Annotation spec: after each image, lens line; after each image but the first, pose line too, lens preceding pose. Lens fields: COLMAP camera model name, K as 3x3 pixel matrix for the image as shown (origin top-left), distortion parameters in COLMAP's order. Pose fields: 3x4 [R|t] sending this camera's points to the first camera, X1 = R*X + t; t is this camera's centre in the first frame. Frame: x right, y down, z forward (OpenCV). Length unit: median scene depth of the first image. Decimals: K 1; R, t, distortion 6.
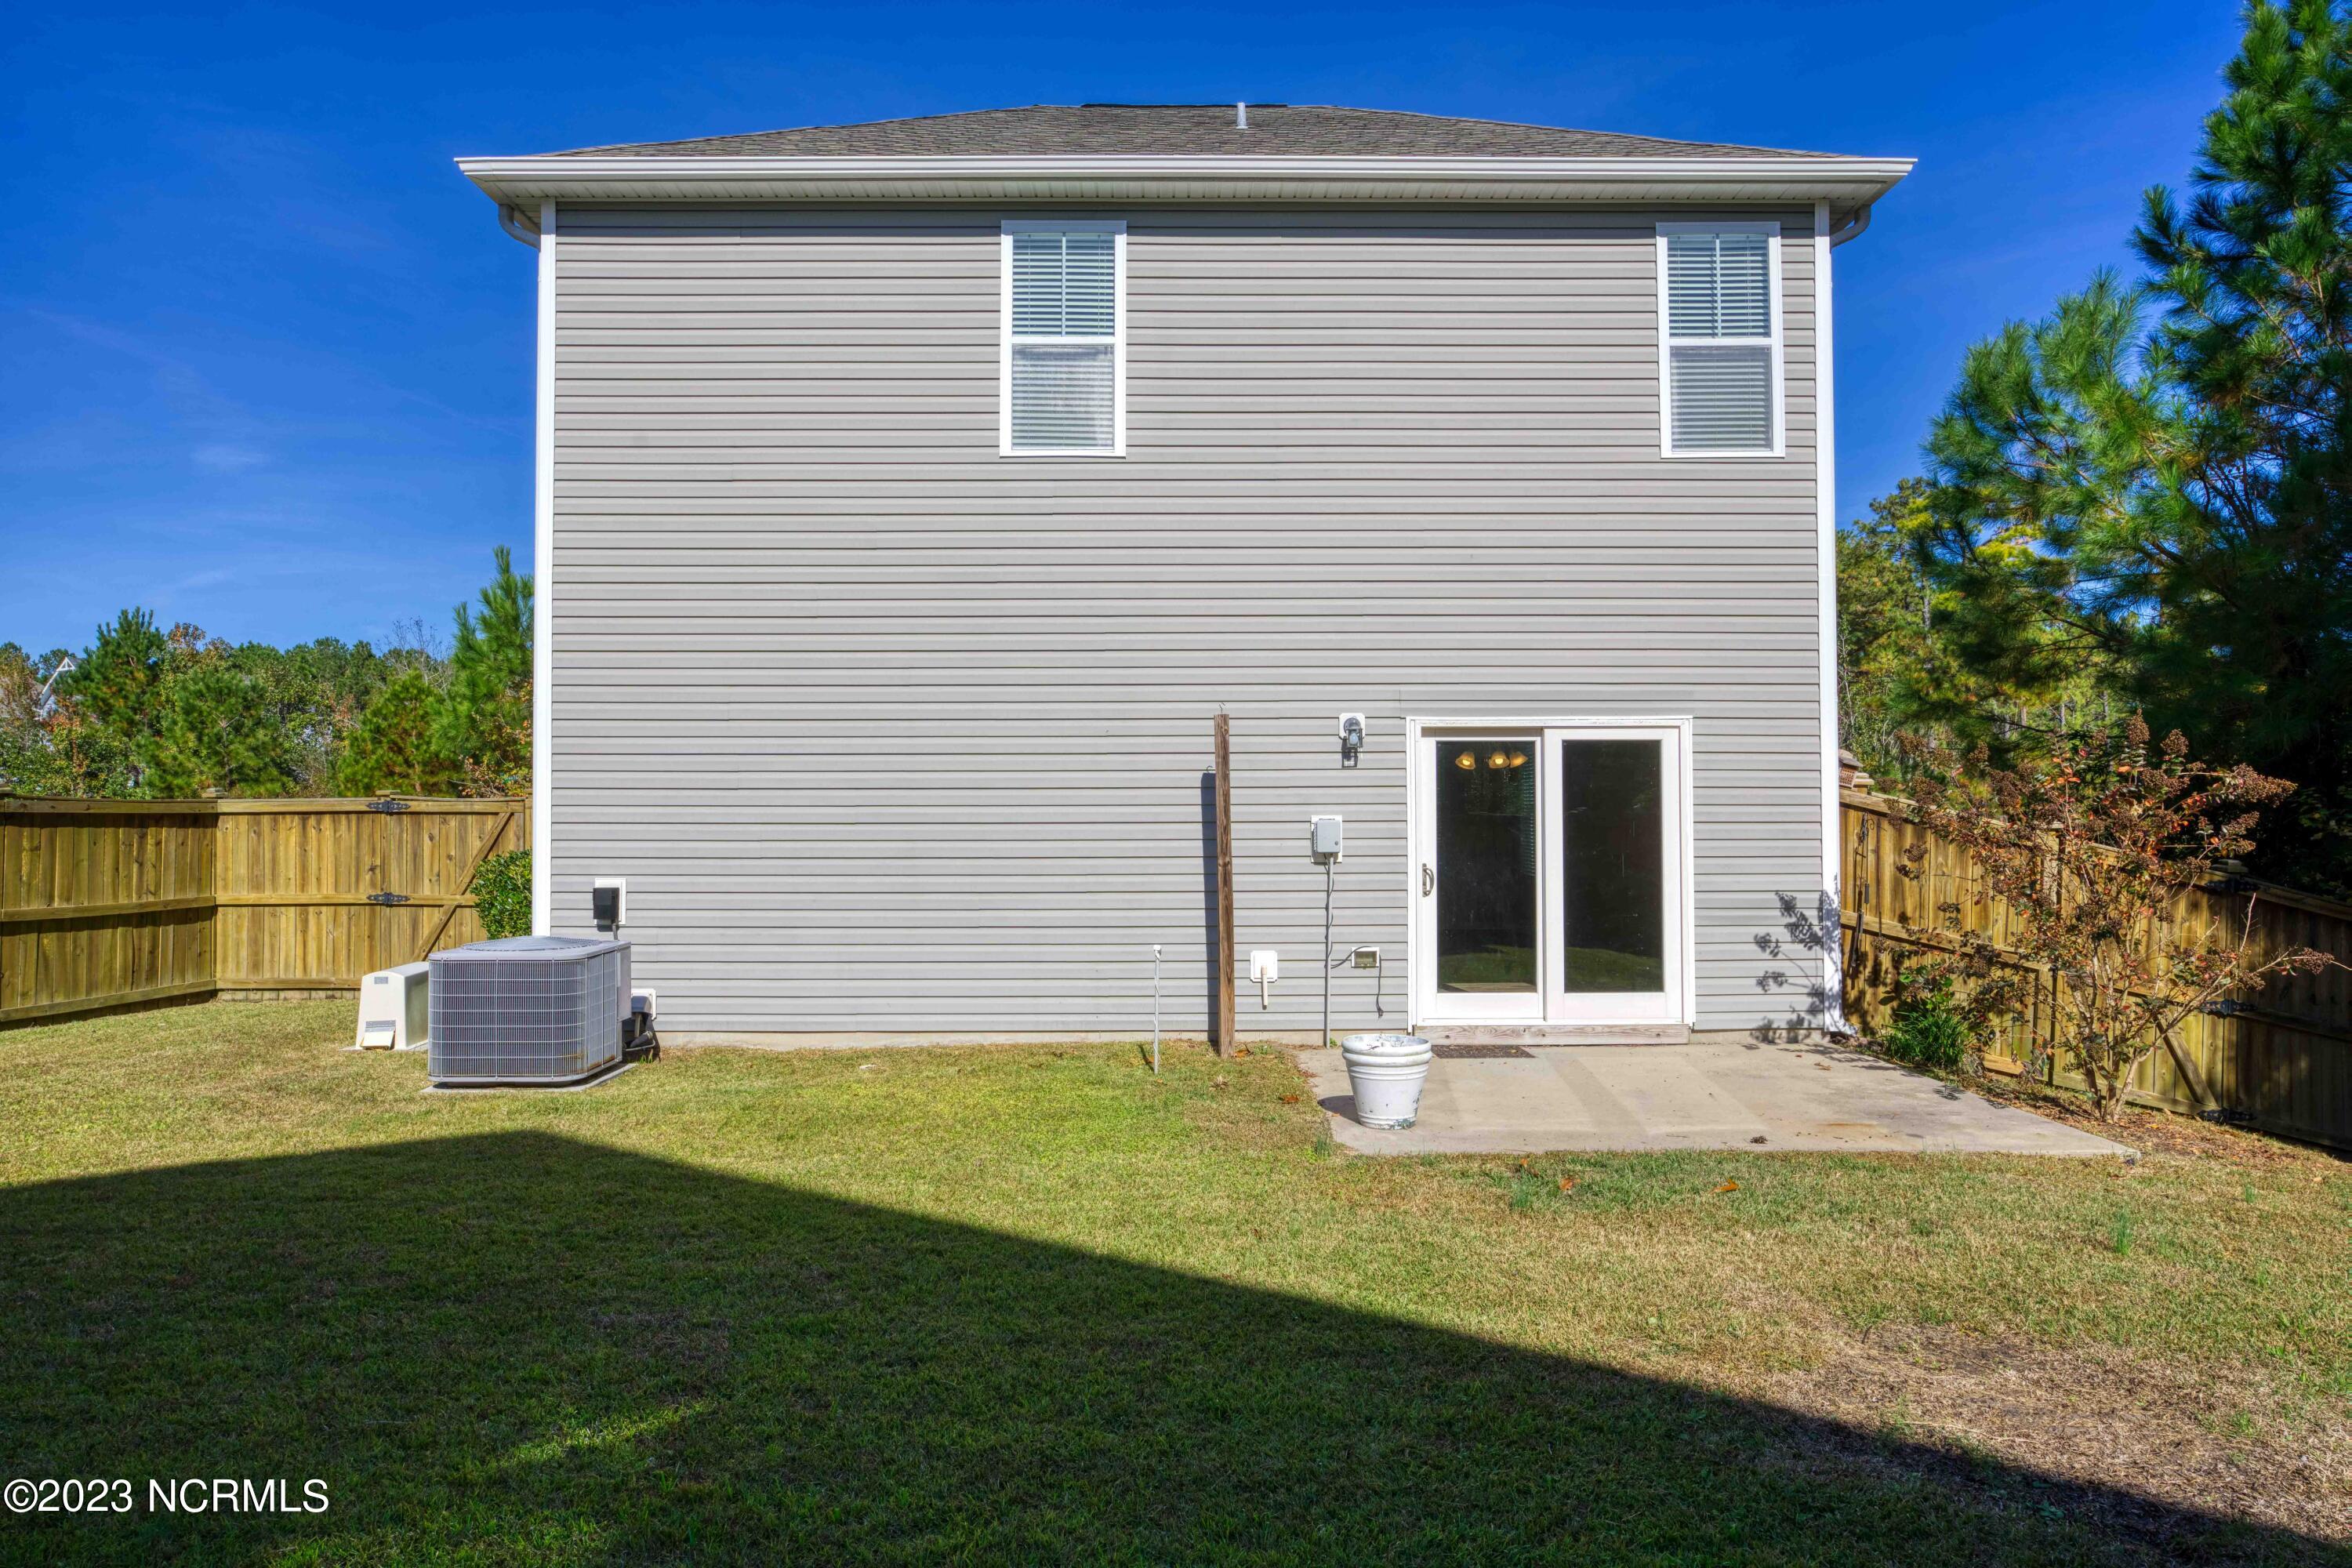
lens RADIAL K [[1422.7, 0, 1178.2], [0, 1422.7, 800.8], [0, 0, 1]] dist [-0.020815, 0.001398]
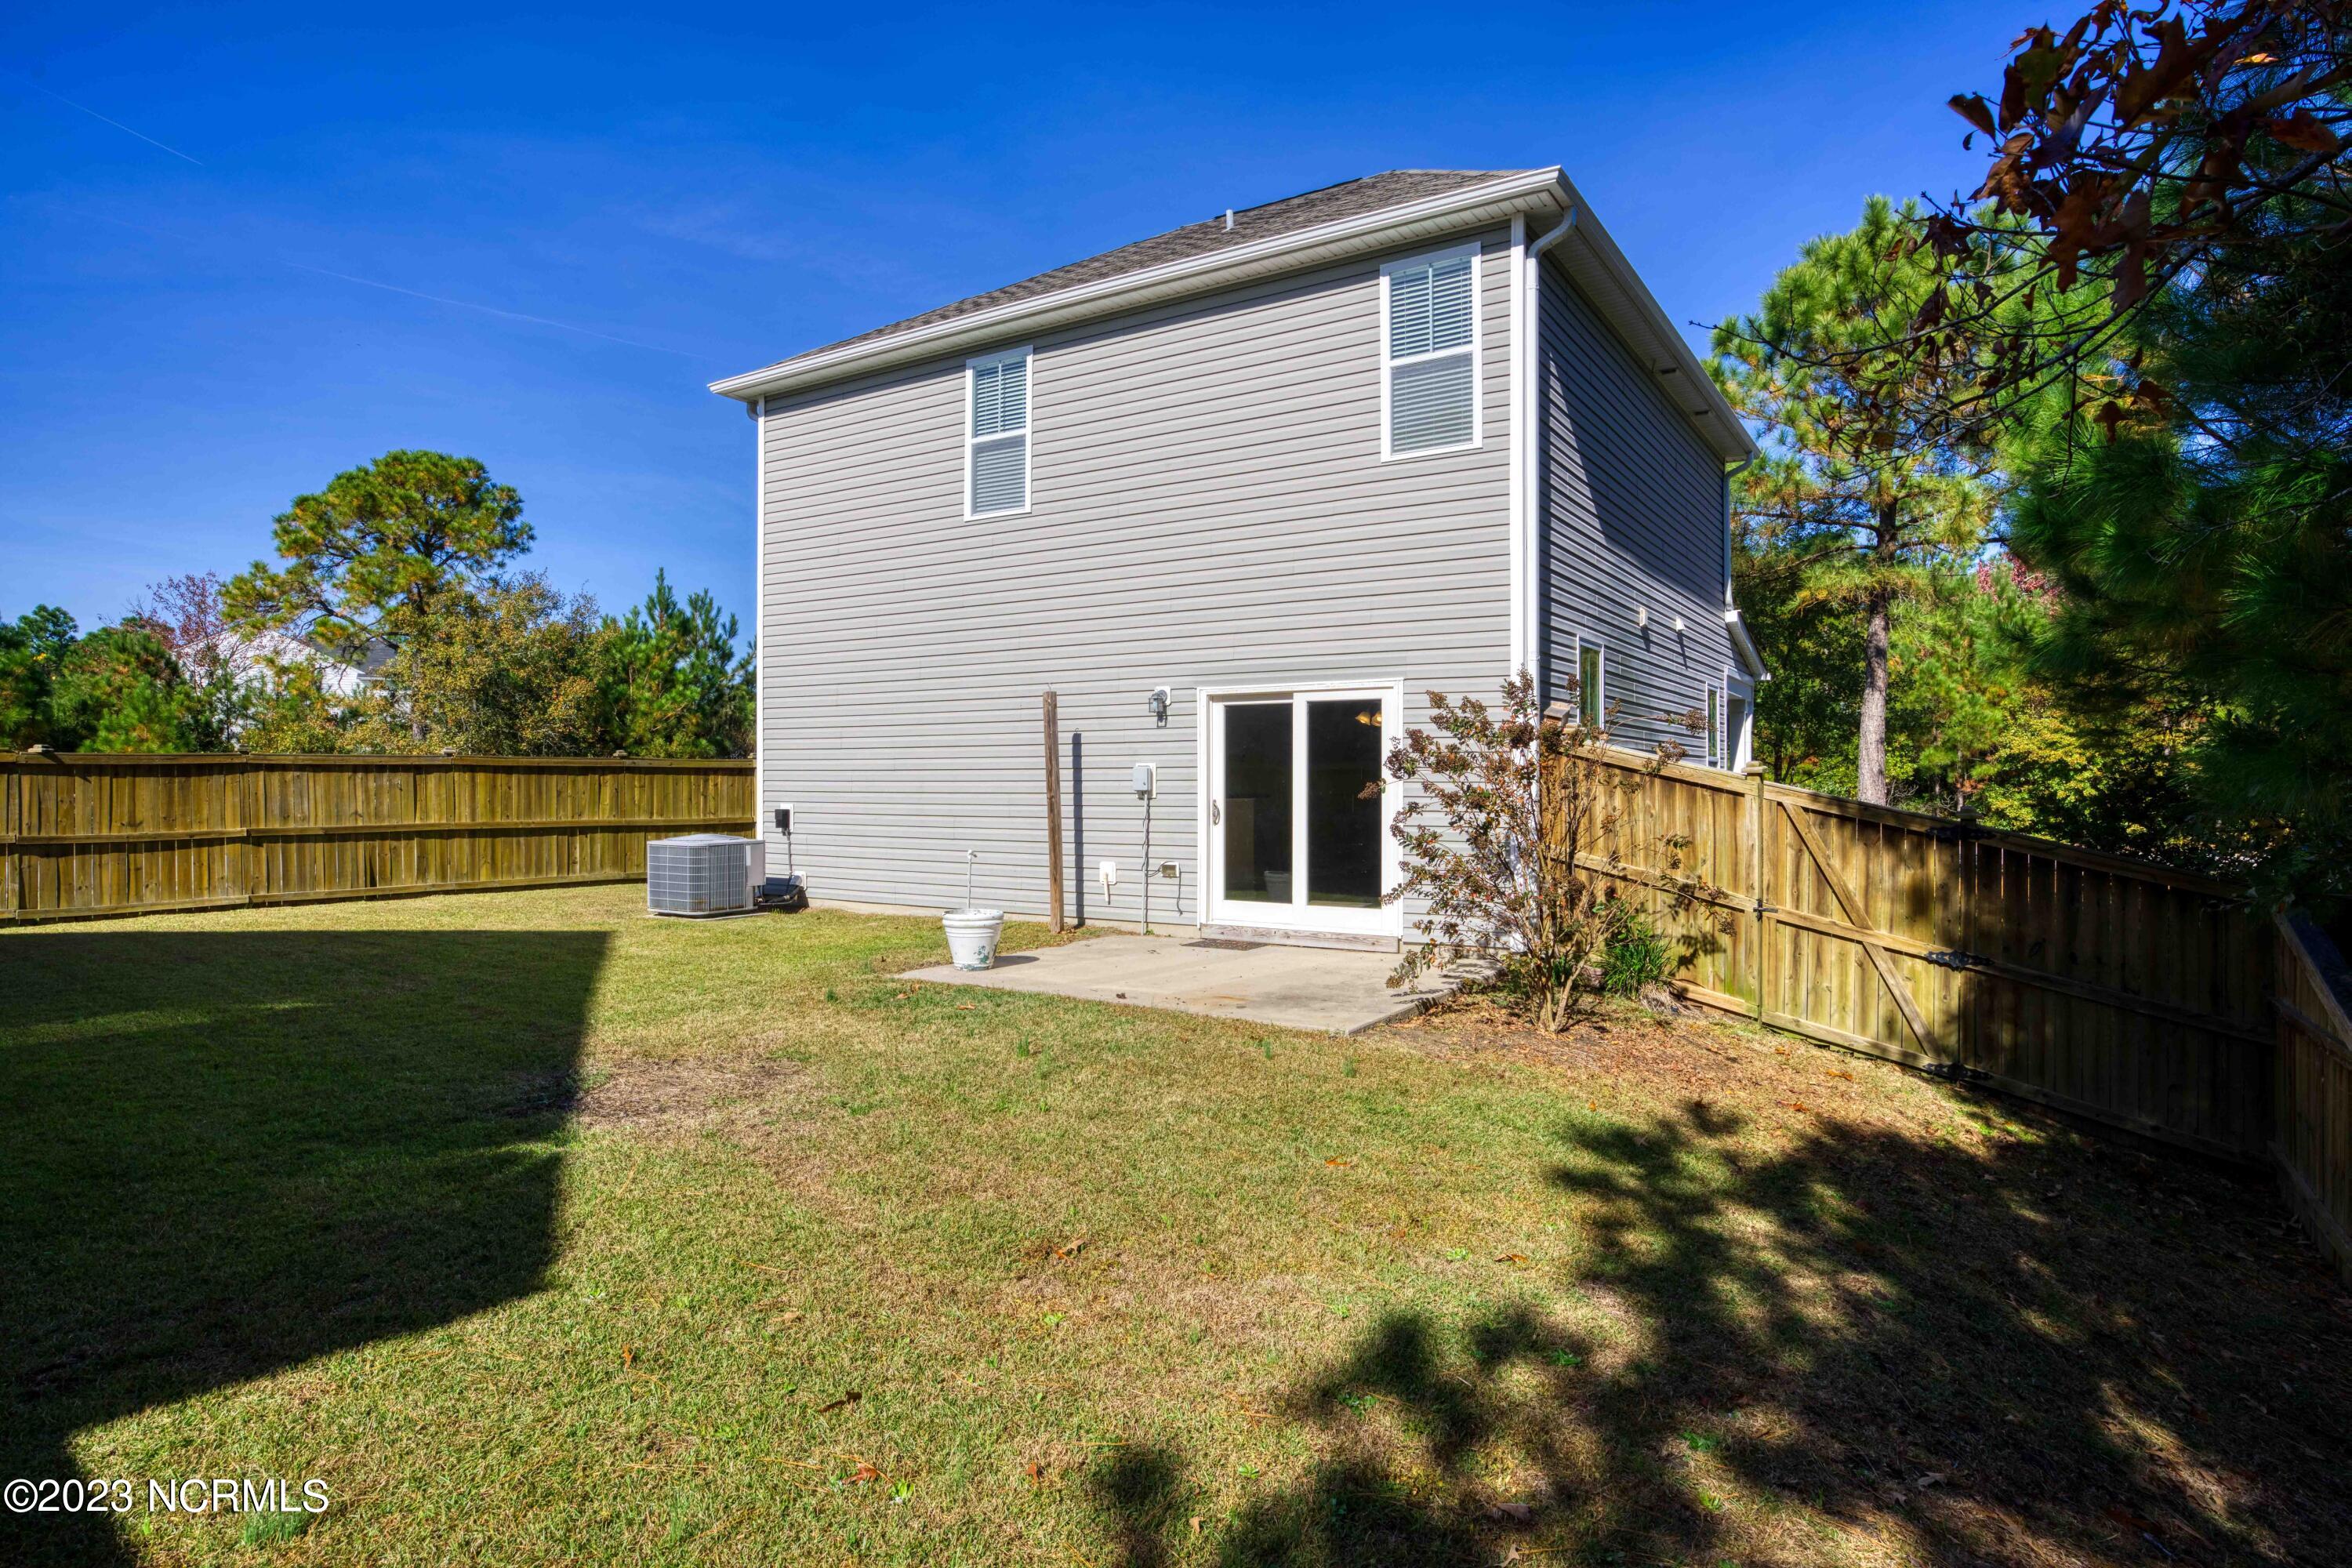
lens RADIAL K [[1303.8, 0, 1164.5], [0, 1303.8, 787.3], [0, 0, 1]] dist [-0.036678, -0.001023]
pose [[0.835180, 0.004805, -0.549956, 0.791937], [0.007395, 0.999773, 0.019964, 0.008389], [0.549927, -0.020741, 0.834955, -0.021315]]
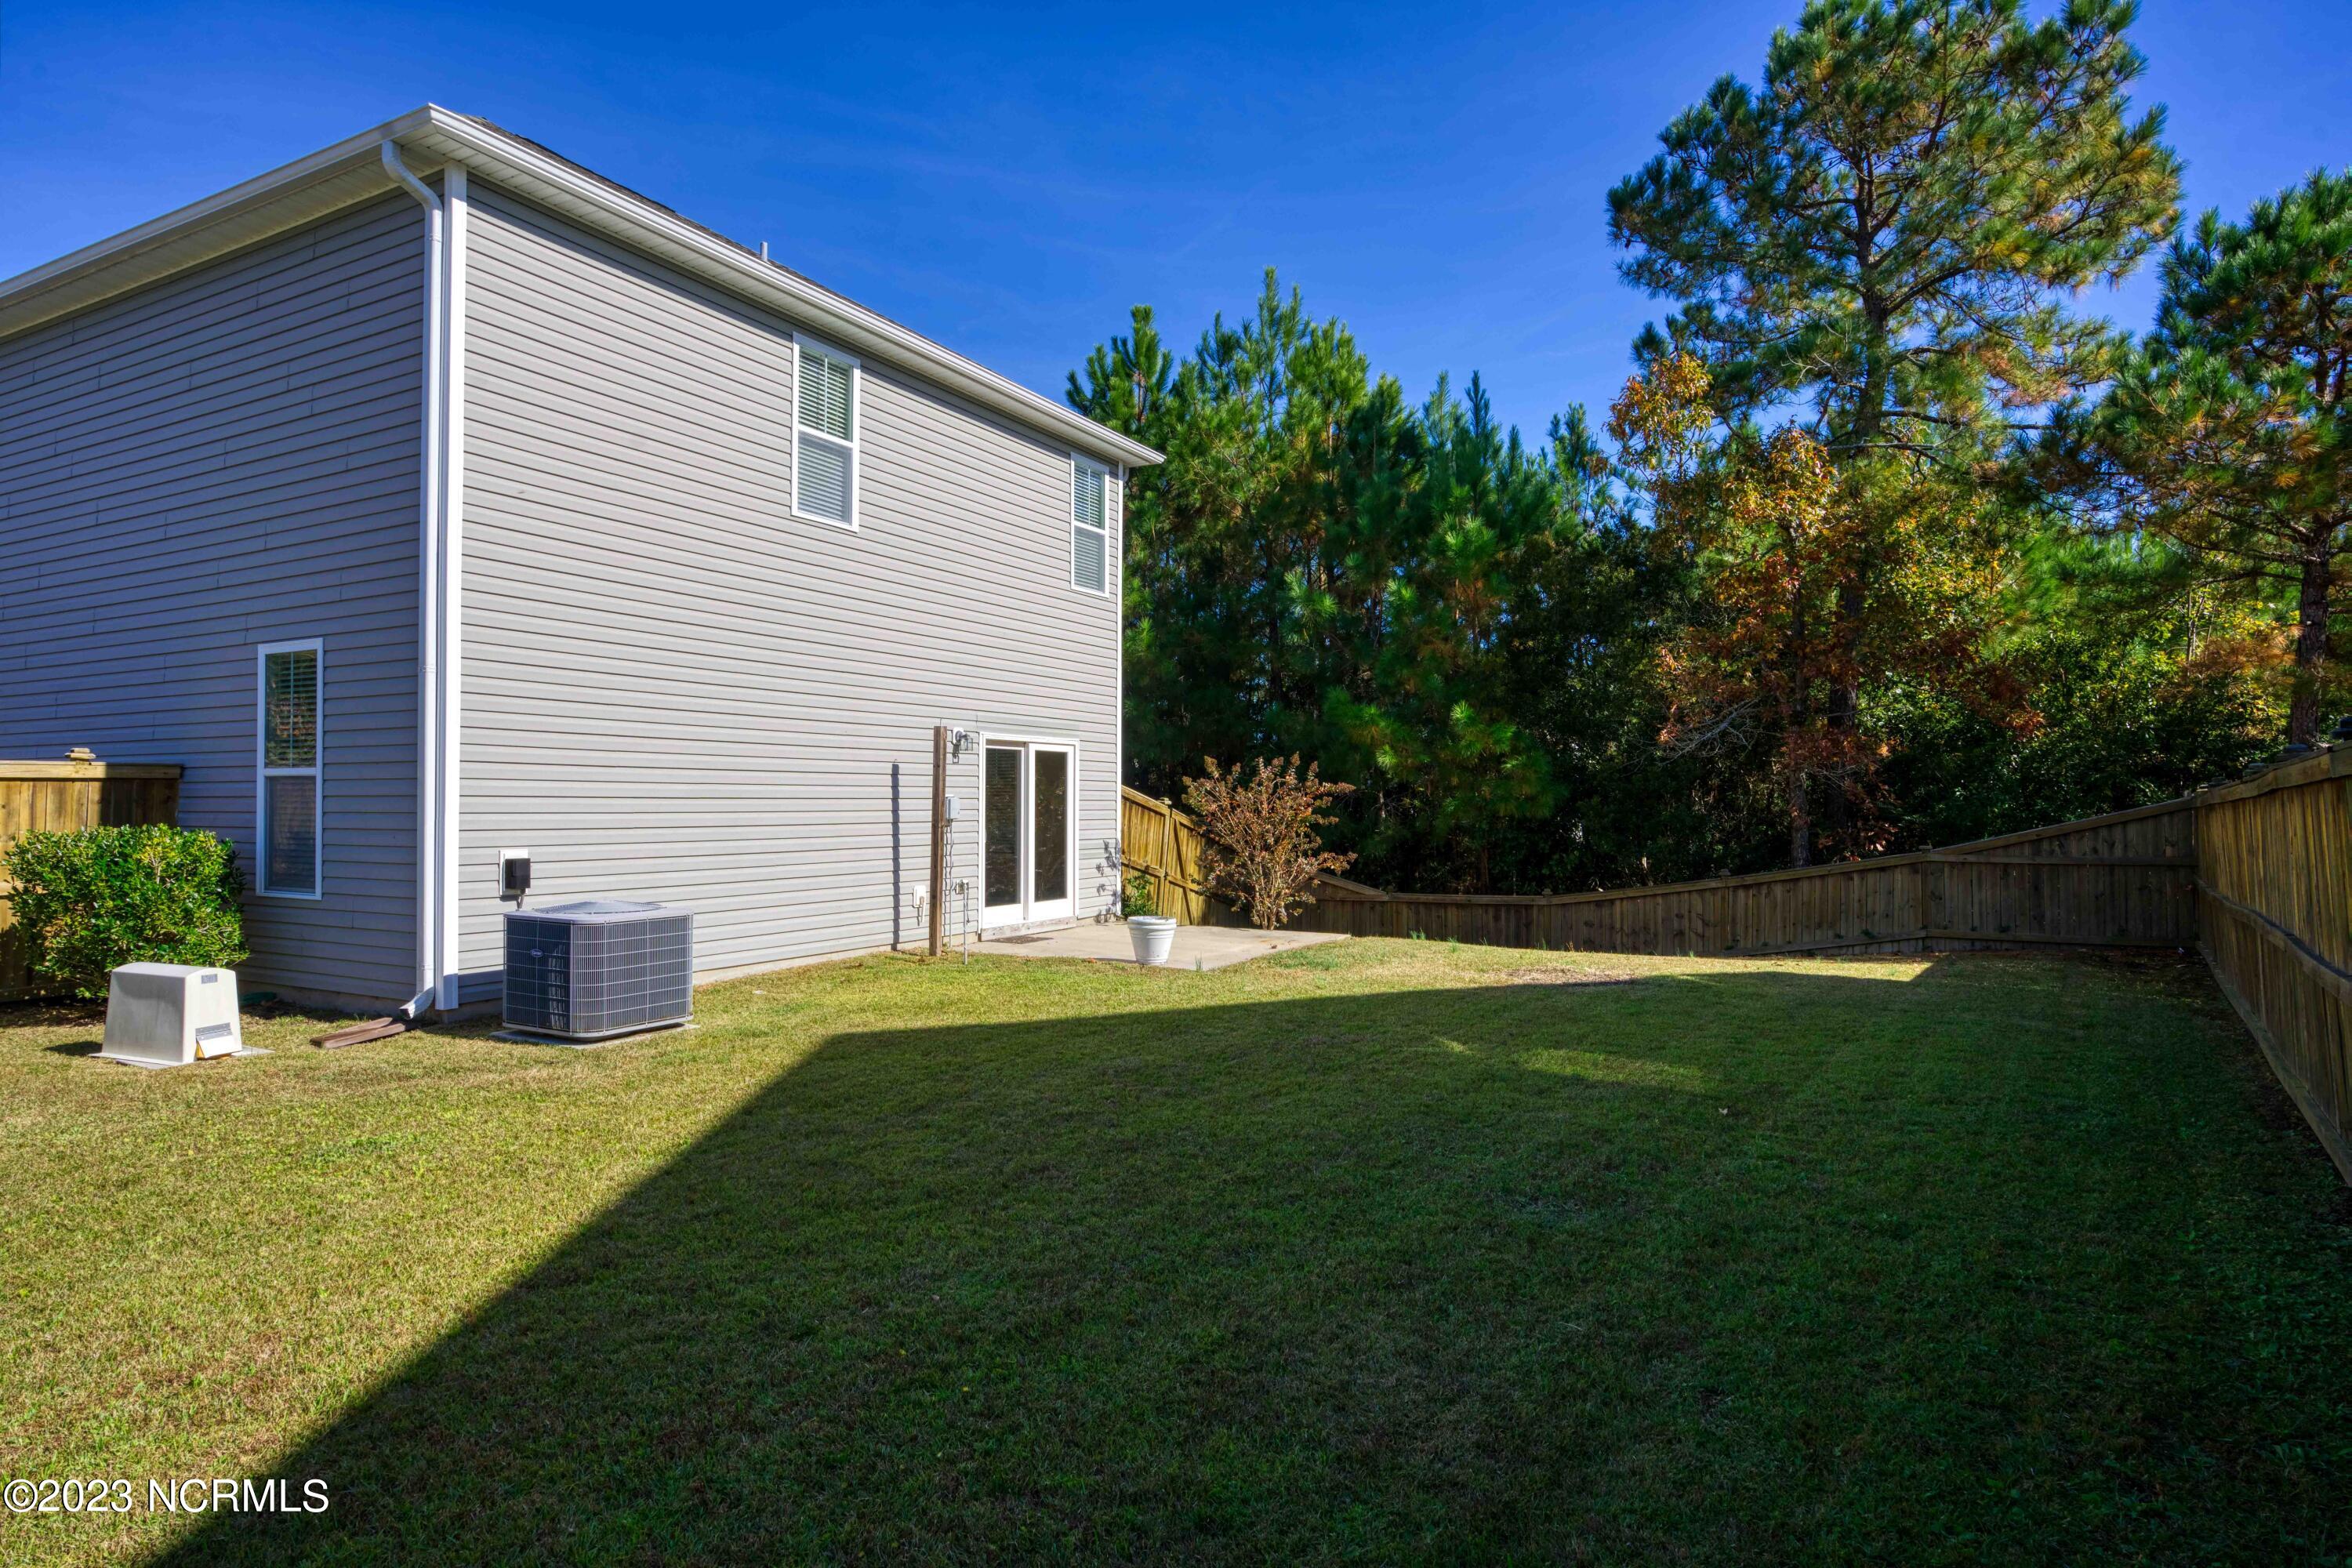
lens RADIAL K [[1323.0, 0, 1165.2], [0, 1323.0, 781.6], [0, 0, 1]] dist [0.001106, 0.000001]
pose [[0.484991, 0.017118, 0.874352, -1.009696], [-0.019796, 0.999767, -0.008593, 0.003601], [-0.874295, -0.013141, 0.485217, 0.114268]]
